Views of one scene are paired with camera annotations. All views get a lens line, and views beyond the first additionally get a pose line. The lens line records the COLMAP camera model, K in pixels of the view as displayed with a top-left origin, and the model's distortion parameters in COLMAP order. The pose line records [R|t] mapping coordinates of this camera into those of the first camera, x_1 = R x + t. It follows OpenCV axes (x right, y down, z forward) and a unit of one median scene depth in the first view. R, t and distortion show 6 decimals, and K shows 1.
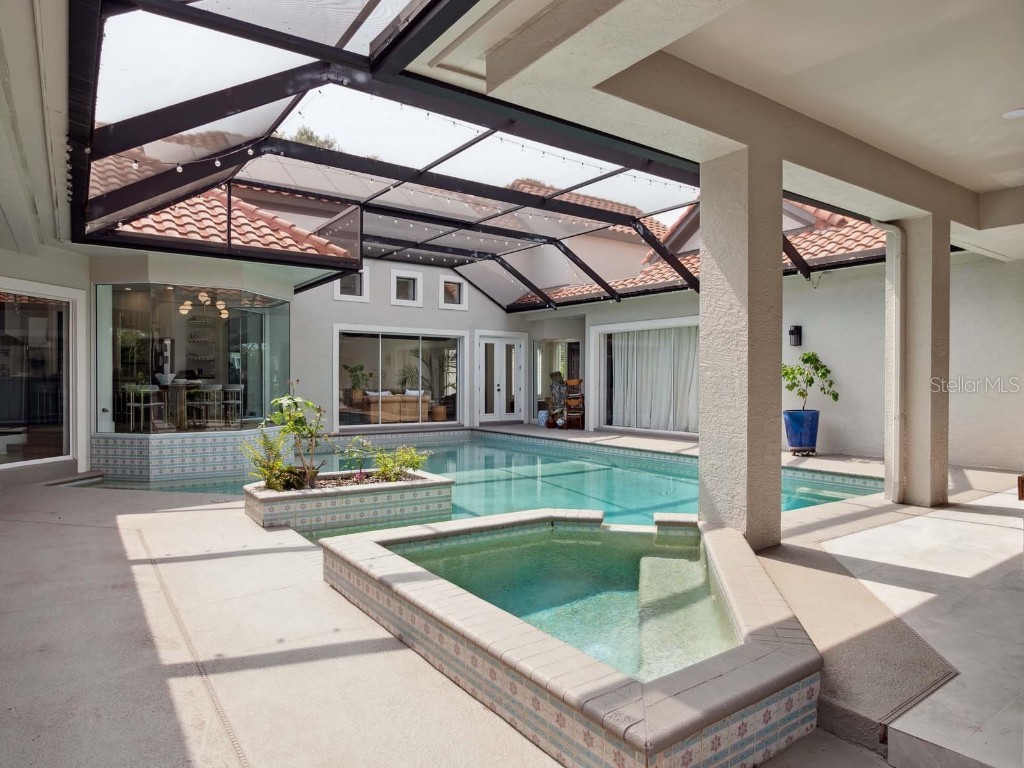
lens RADIAL K [[634.2, 0, 506.0], [0, 634.2, 387.7], [0, 0, 1]] dist [-0.024607, 0.006461]
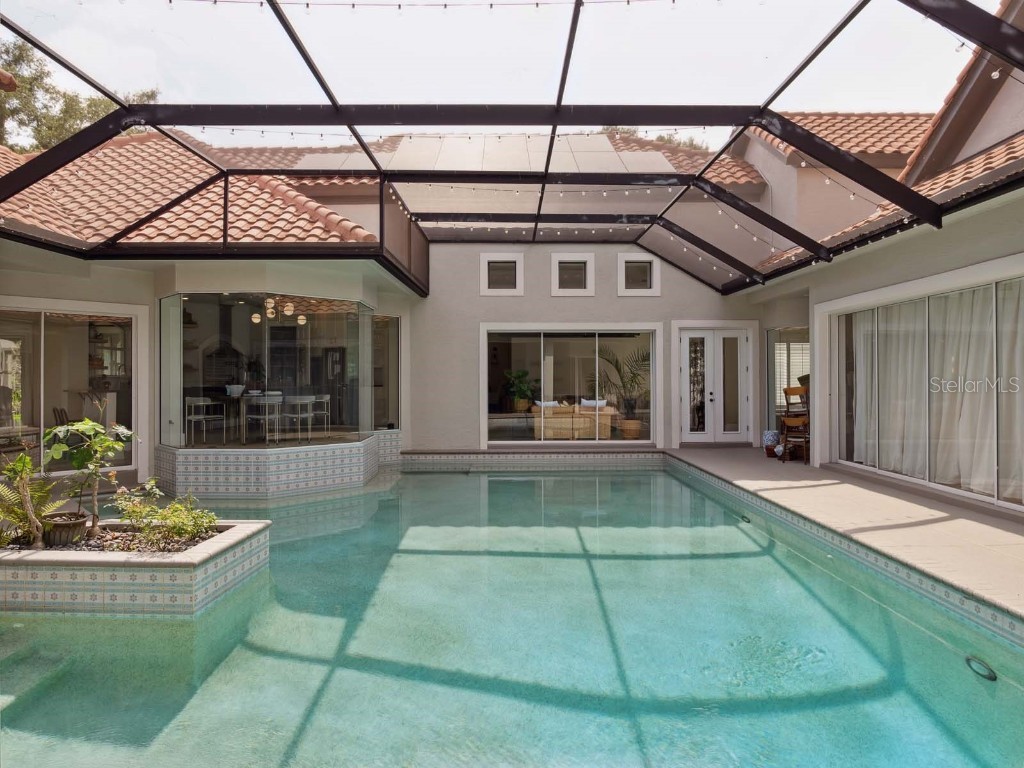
lens RADIAL K [[634.2, 0, 515.2], [0, 634.2, 376.2], [0, 0, 1]] dist [-0.024607, 0.006461]
pose [[0.822858, -0.008602, -0.568182, 0.240322], [-0.000493, 0.999874, -0.015851, -0.013636], [0.568247, 0.013323, 0.822750, 0.289790]]
